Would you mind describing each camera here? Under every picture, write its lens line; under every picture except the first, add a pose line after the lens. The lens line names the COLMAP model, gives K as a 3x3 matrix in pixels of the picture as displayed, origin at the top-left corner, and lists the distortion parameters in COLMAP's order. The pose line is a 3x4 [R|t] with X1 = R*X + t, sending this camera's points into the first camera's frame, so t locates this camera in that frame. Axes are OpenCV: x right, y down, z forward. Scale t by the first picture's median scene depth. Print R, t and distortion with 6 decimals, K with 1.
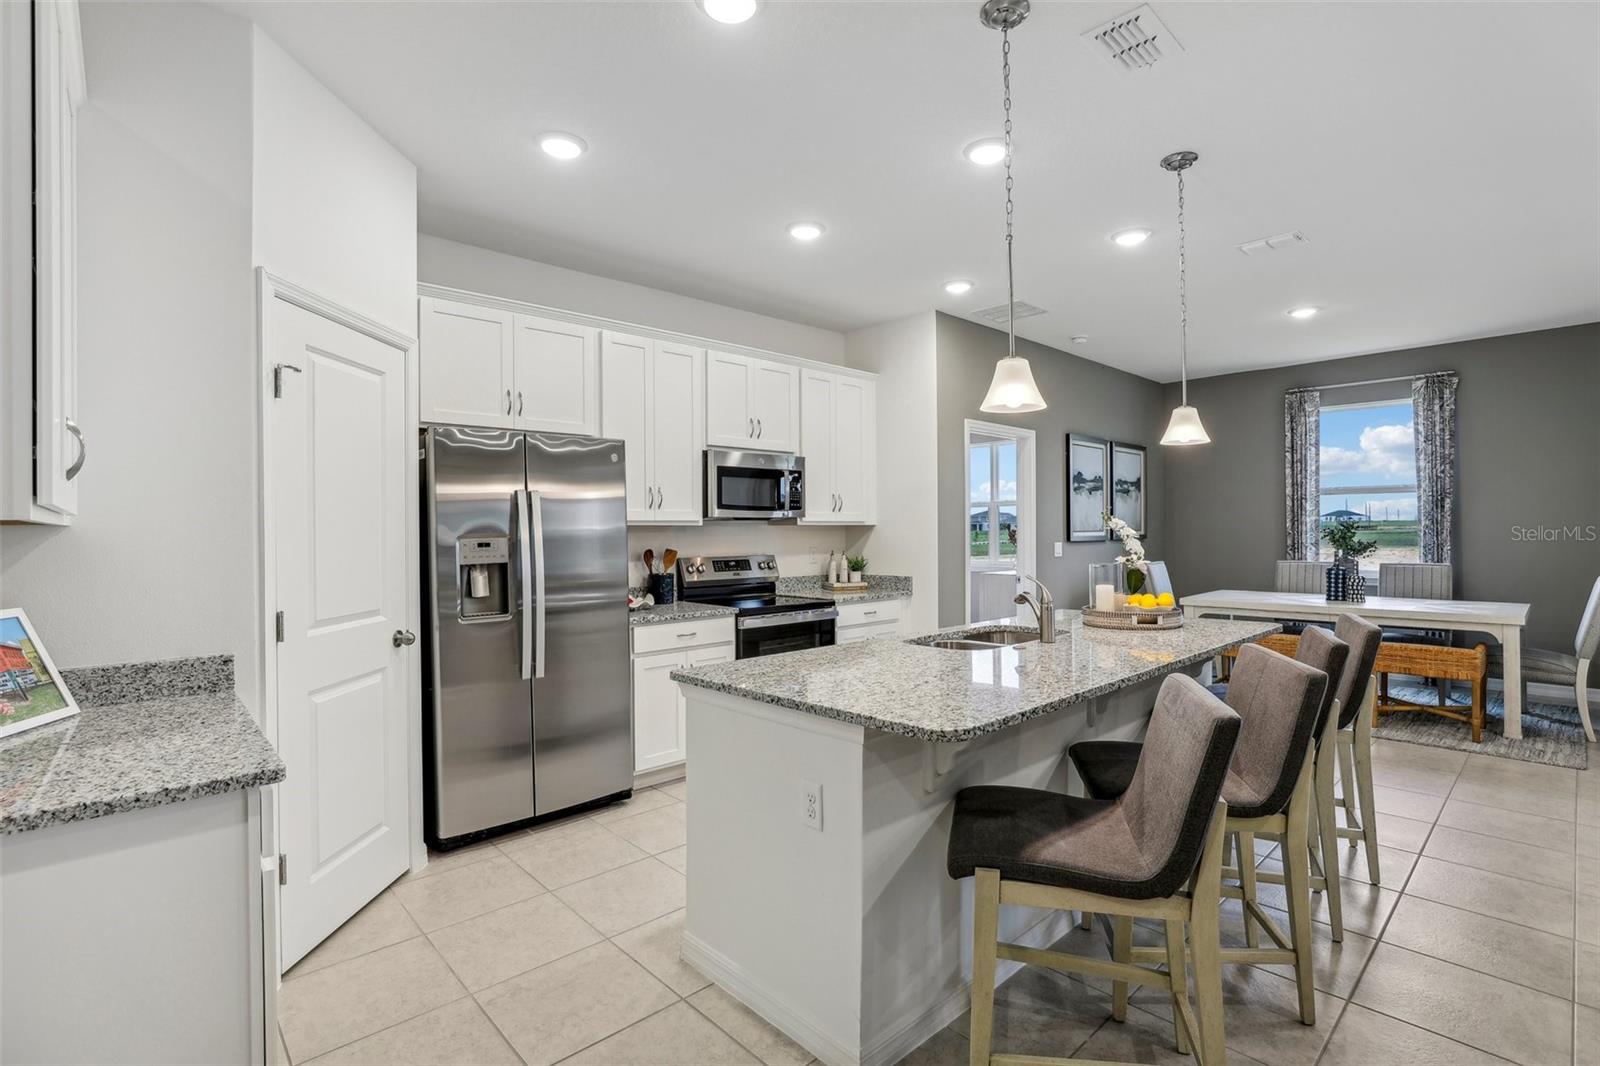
lens RADIAL K [[749.0, 0, 799.2], [0, 749.0, 526.4], [0, 0, 1]] dist [-0.045982, 0.014169]
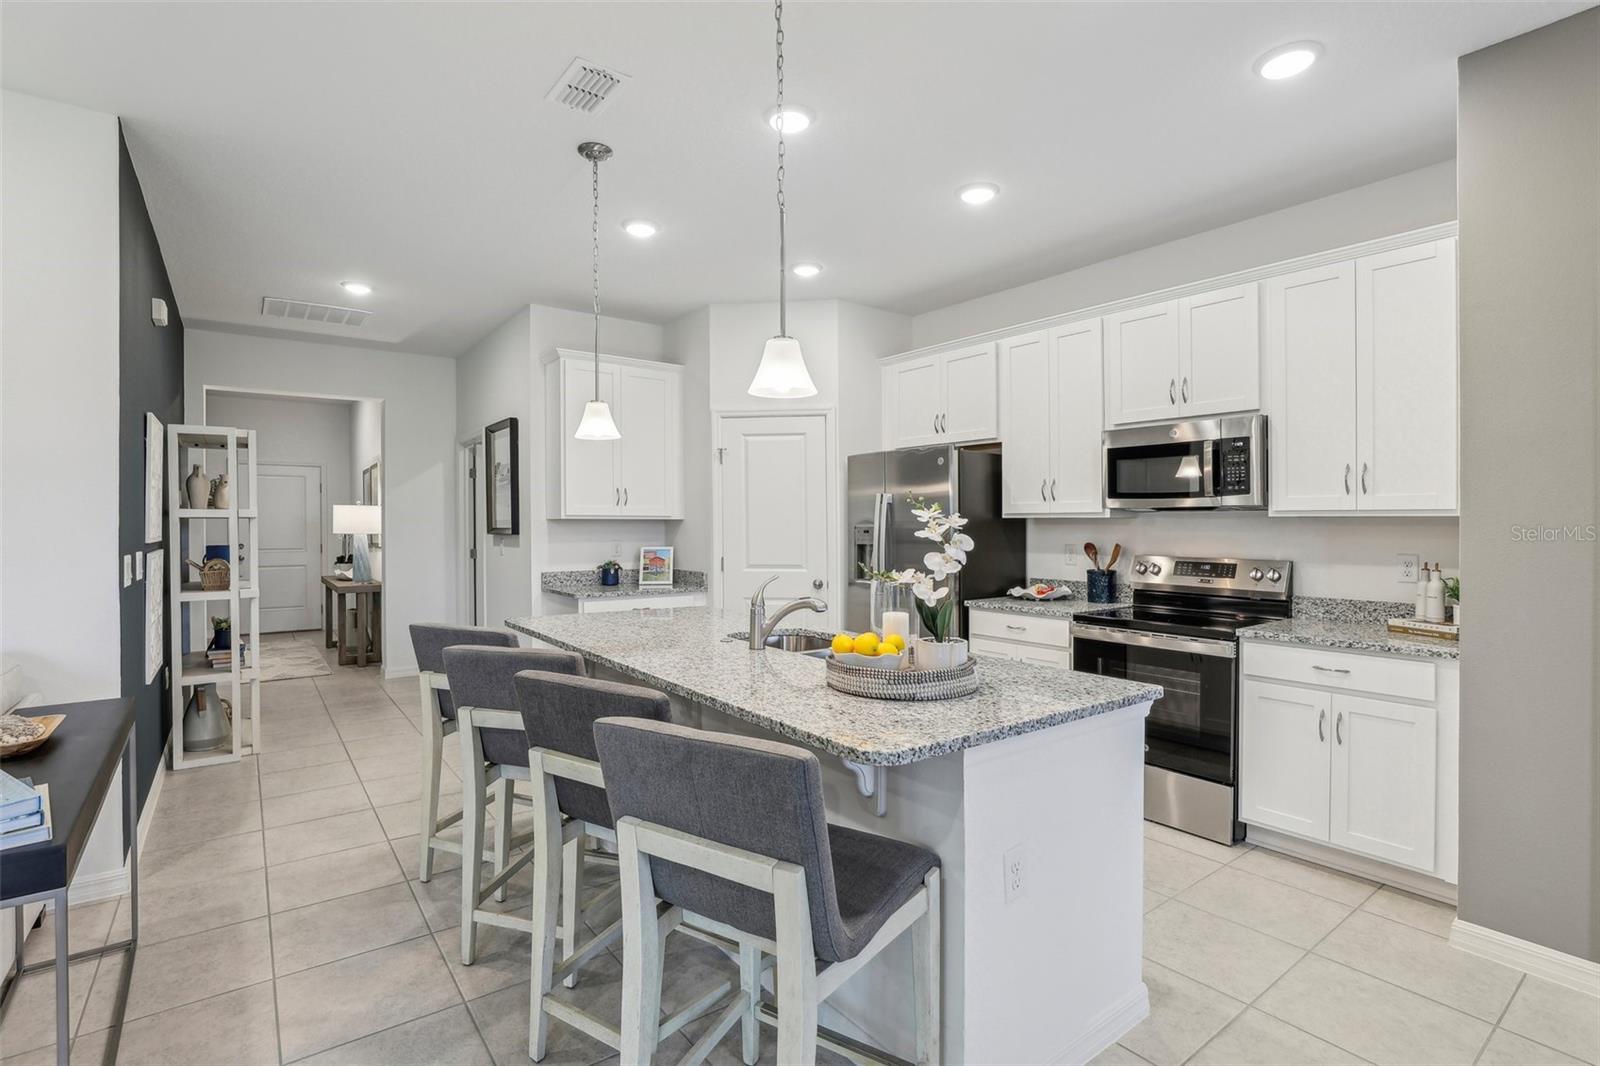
lens RADIAL K [[753.4, 0, 802.9], [0, 753.4, 521.6], [0, 0, 1]] dist [-0.028622, 0.001052]
pose [[-0.096298, 0.006036, -0.995334, 0.694209], [0.003132, 0.999978, 0.005762, -0.002357], [0.995348, -0.002562, -0.096315, 0.646595]]
